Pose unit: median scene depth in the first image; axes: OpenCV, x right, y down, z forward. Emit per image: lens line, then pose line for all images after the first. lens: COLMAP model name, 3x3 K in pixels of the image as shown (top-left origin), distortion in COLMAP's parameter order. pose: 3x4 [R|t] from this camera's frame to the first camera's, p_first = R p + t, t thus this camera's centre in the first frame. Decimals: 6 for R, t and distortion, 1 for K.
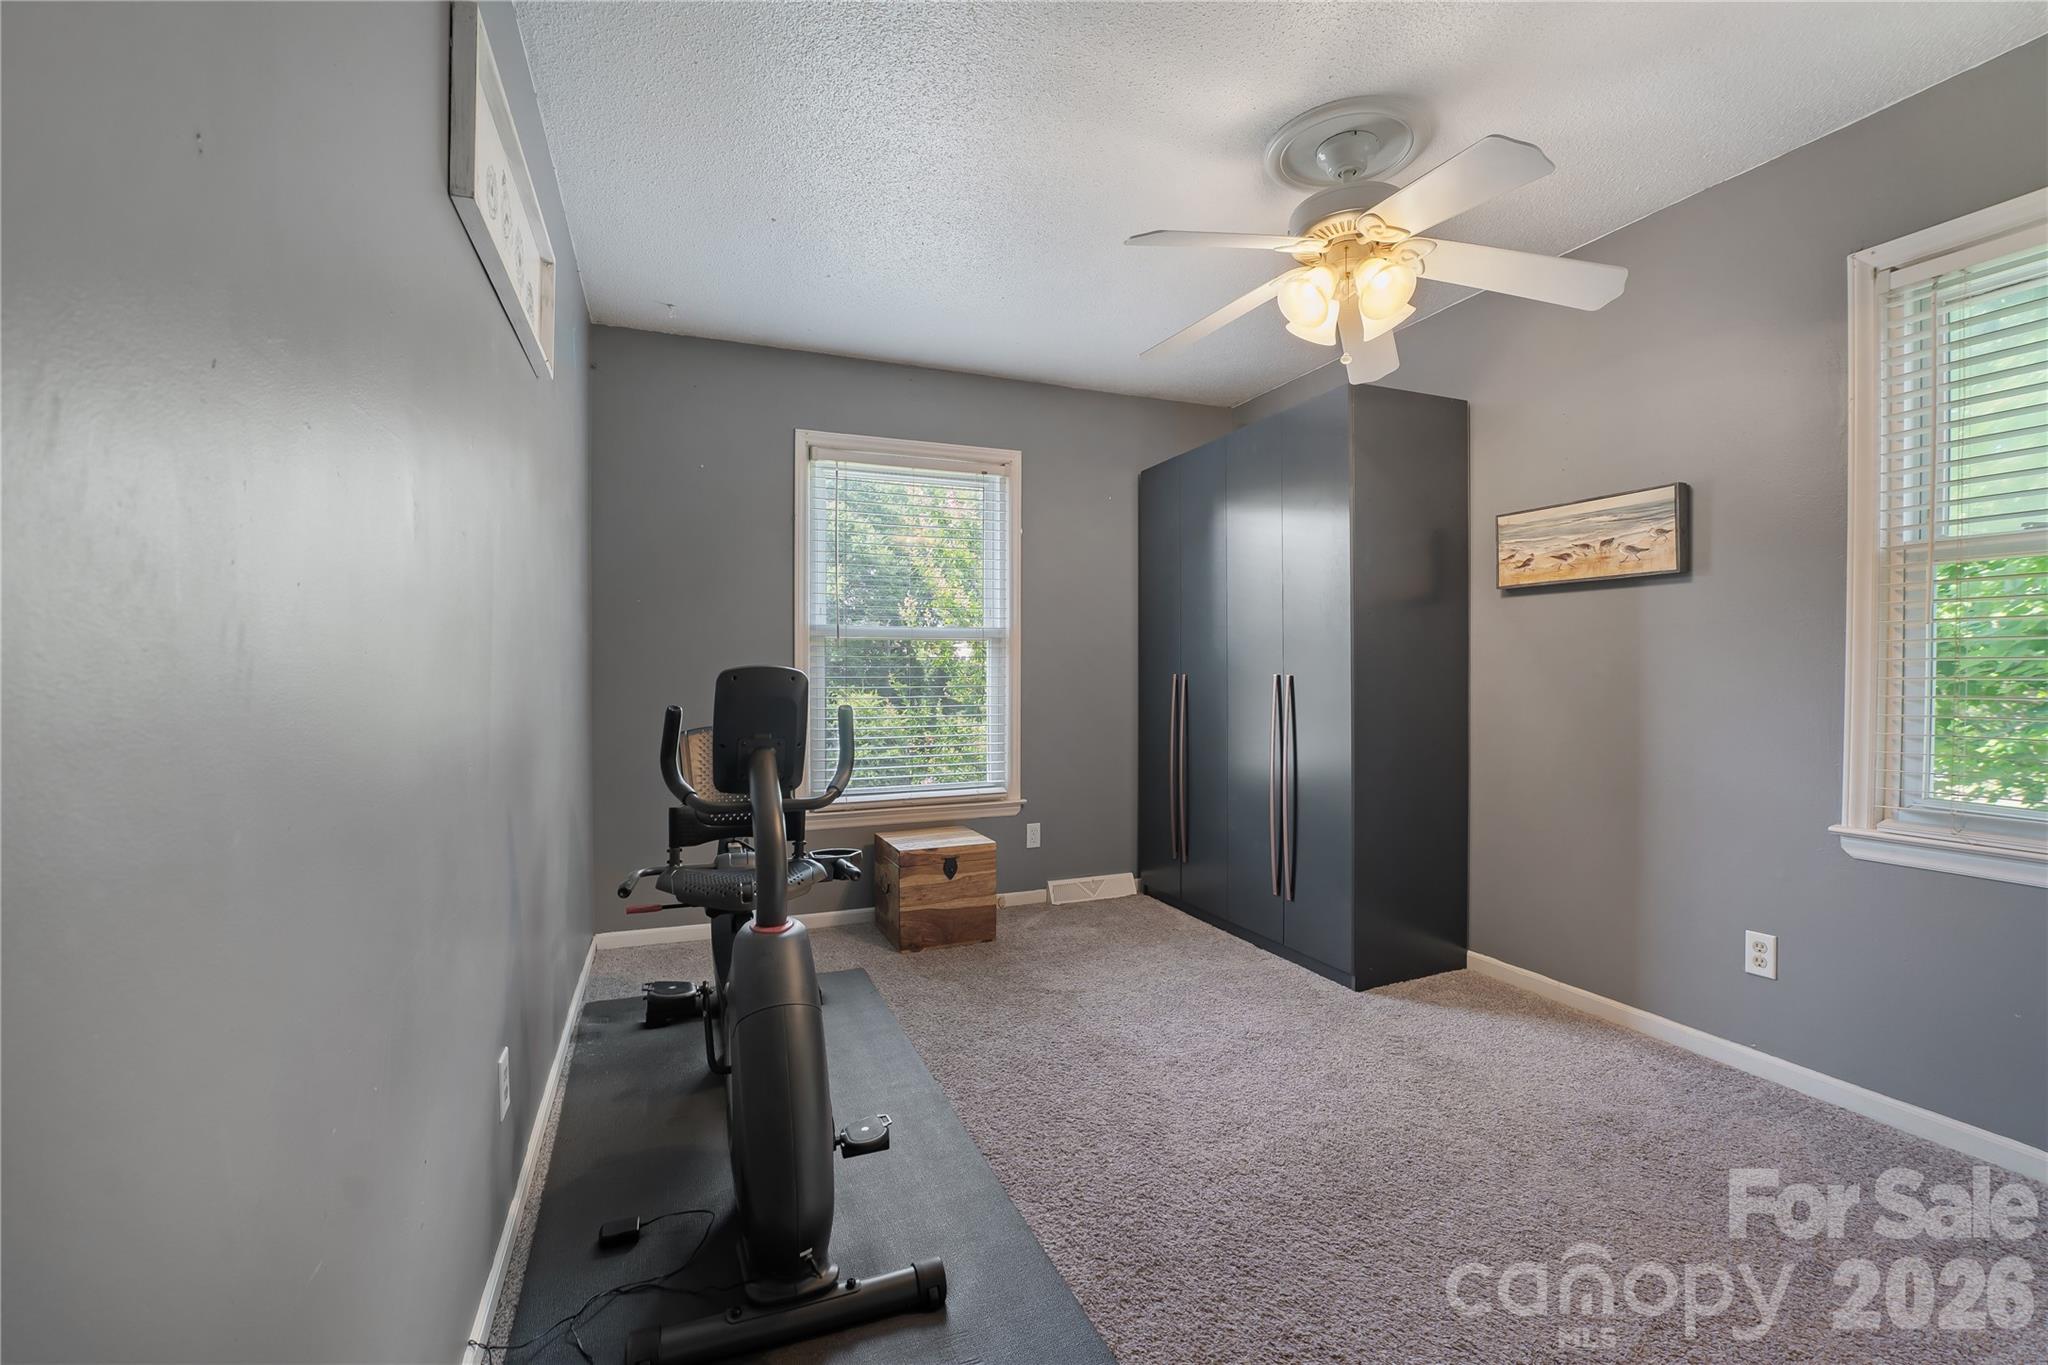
lens RADIAL K [[855.2, 0, 1019.8], [0, 855.2, 690.5], [0, 0, 1]] dist [-0.030266, 0.000178]
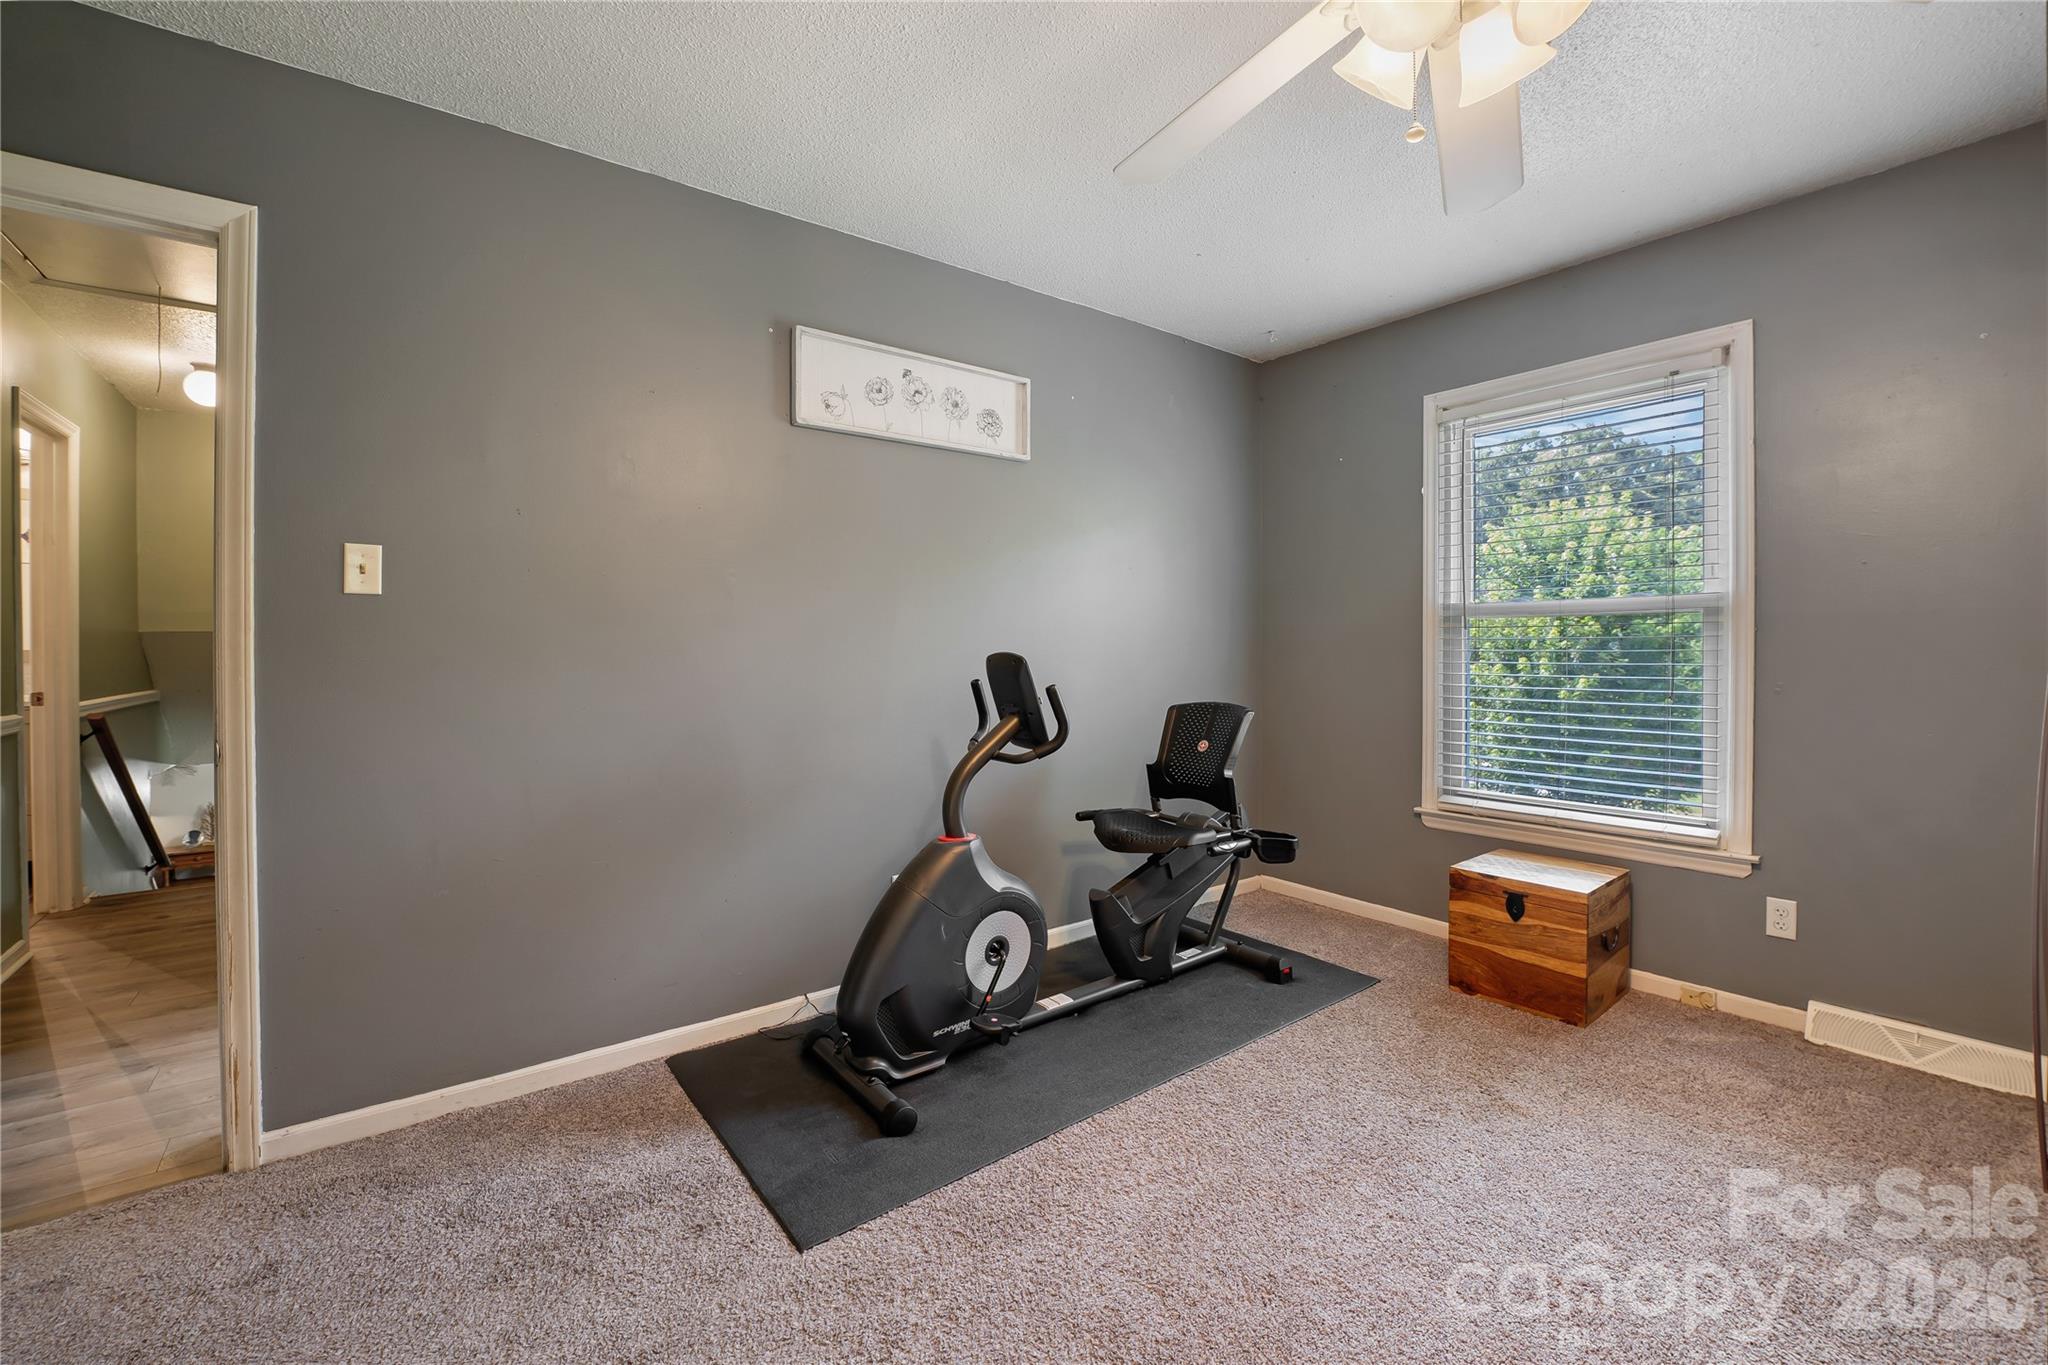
lens RADIAL K [[820.7, 0, 1027.3], [0, 820.7, 655.0], [0, 0, 1]] dist [-0.024371, 0.000175]
pose [[0.280173, 0.004109, -0.959941, 0.474876], [-0.023238, 0.999727, -0.002503, -0.010892], [0.959668, 0.023008, 0.280192, 0.329529]]
